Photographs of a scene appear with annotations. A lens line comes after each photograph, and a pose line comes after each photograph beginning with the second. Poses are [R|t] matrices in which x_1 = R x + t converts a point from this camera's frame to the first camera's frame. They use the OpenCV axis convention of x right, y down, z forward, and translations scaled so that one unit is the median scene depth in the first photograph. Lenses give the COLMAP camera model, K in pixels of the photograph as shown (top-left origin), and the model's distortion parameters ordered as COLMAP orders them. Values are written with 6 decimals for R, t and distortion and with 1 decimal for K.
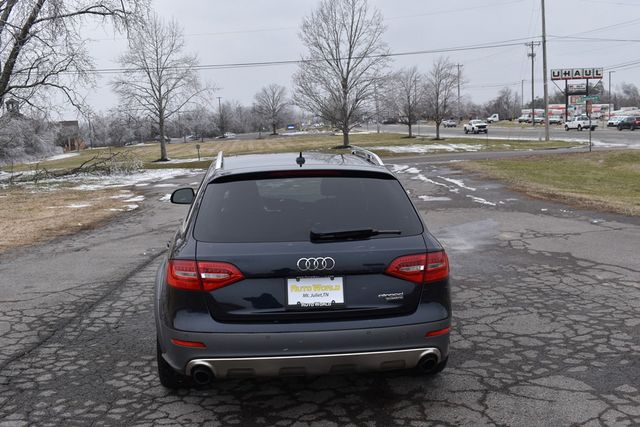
lens RADIAL K [[683.8, 0, 319.2], [0, 683.8, 214.1], [0, 0, 1]] dist [-0.062682, 0.000000]
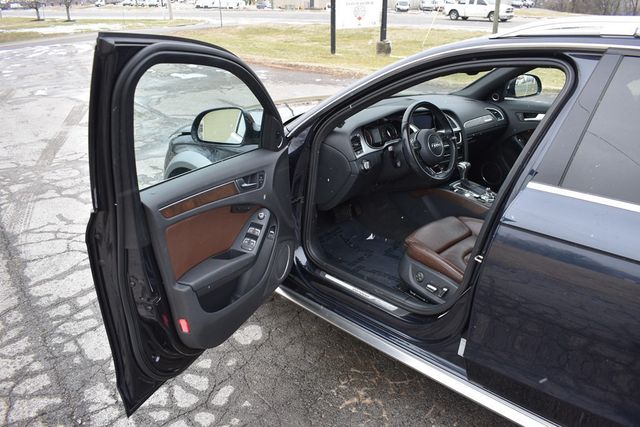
lens RADIAL K [[499.3, 0, 321.4], [0, 499.3, 210.3], [0, 0, 1]] dist [-0.092444, 0.009578]
pose [[0.783446, -0.219283, 0.581487, -0.044966], [0.060205, 0.958059, 0.280177, -0.007484], [-0.618536, -0.184495, 0.763790, 0.089124]]
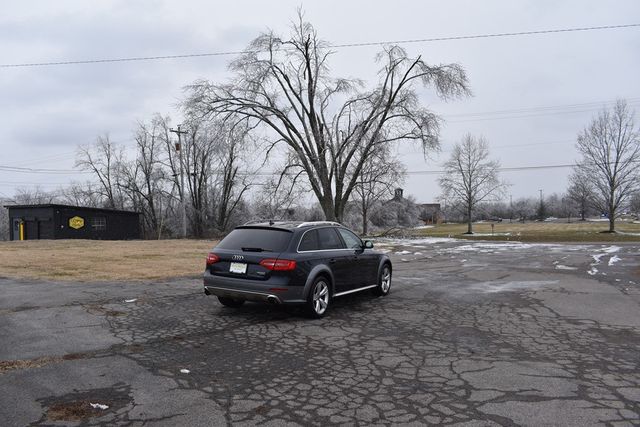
lens RADIAL K [[499.3, 0, 319.9], [0, 499.3, 214.7], [0, 0, 1]] dist [-0.092444, 0.009578]
pose [[0.826132, 0.042279, -0.561888, 0.096044], [-0.107169, 0.990769, -0.083018, 0.002000], [0.553191, 0.128800, 0.823037, -0.036555]]
